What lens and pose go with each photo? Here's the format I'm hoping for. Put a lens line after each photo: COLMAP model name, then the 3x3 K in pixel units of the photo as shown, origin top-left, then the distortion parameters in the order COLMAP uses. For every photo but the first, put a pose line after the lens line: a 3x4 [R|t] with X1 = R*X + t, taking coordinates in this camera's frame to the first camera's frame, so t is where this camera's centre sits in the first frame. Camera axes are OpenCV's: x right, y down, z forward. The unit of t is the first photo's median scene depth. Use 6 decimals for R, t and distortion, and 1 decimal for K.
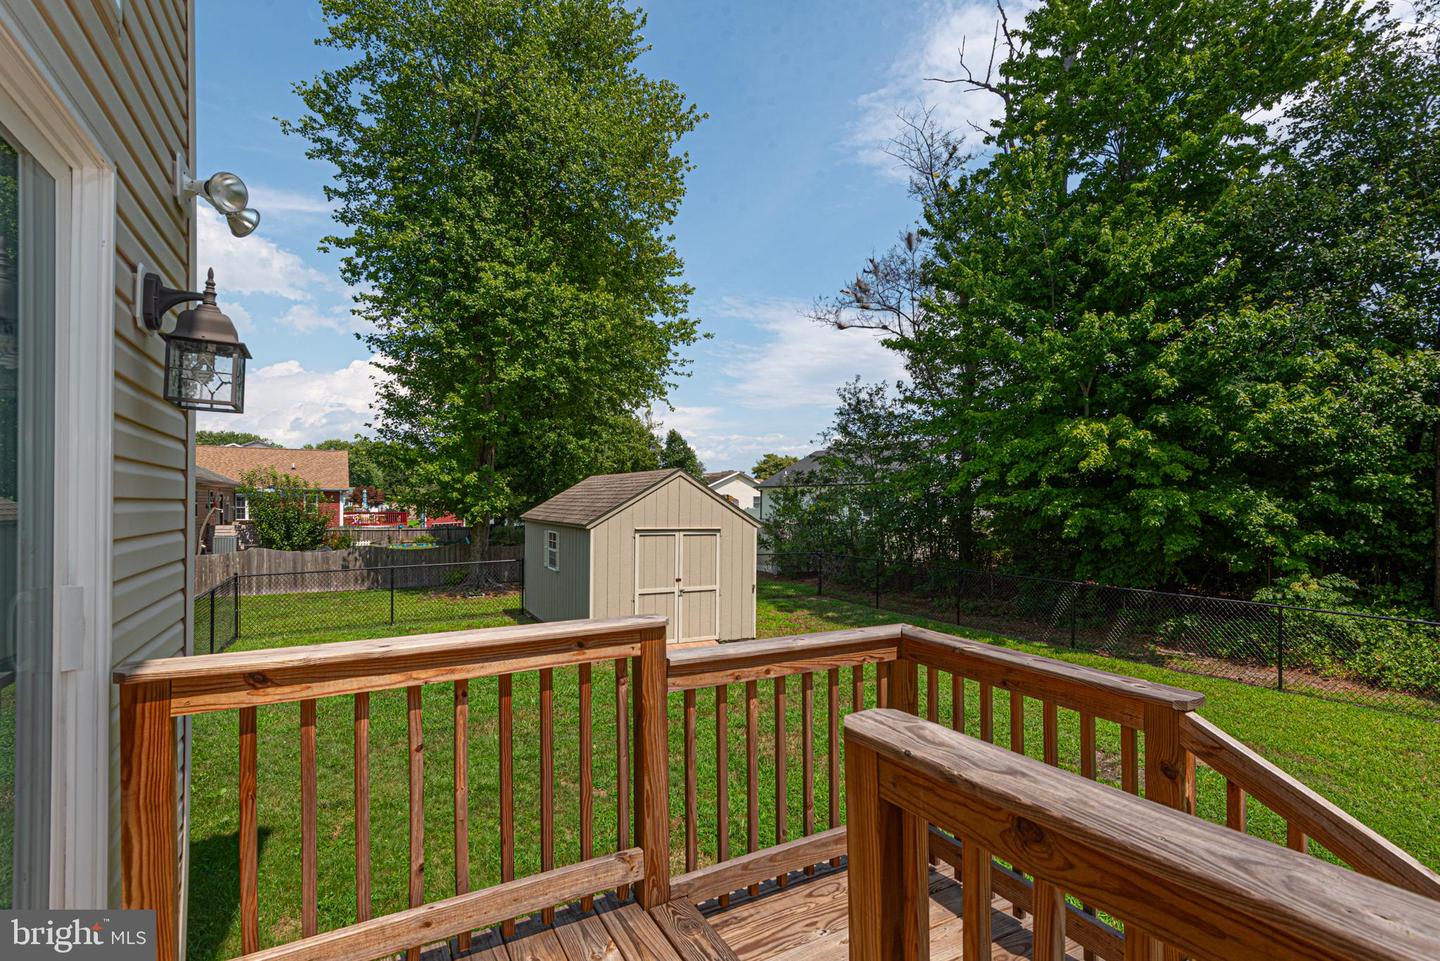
lens RADIAL K [[678.9, 0, 723.0], [0, 678.9, 515.6], [0, 0, 1]] dist [-0.001928, 0.000226]
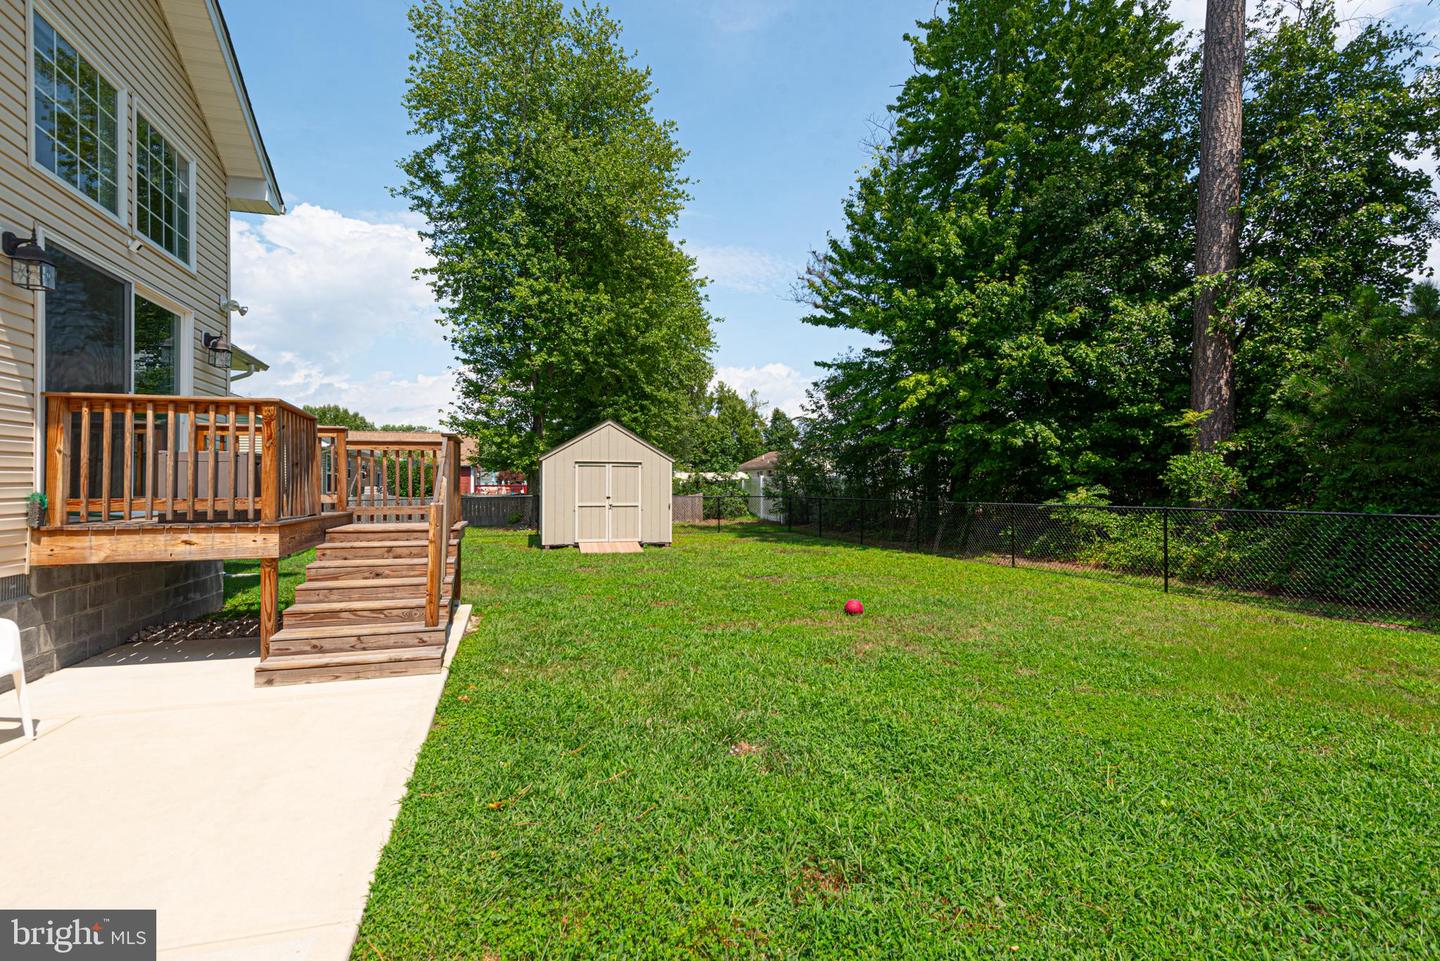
lens RADIAL K [[686.1, 0, 712.4], [0, 686.1, 486.0], [0, 0, 1]] dist [0.002548, -0.001409]
pose [[0.976645, -0.010450, -0.214606, 0.289231], [0.006513, 0.999797, -0.019048, 0.063107], [0.214761, 0.017205, 0.976515, -0.225883]]
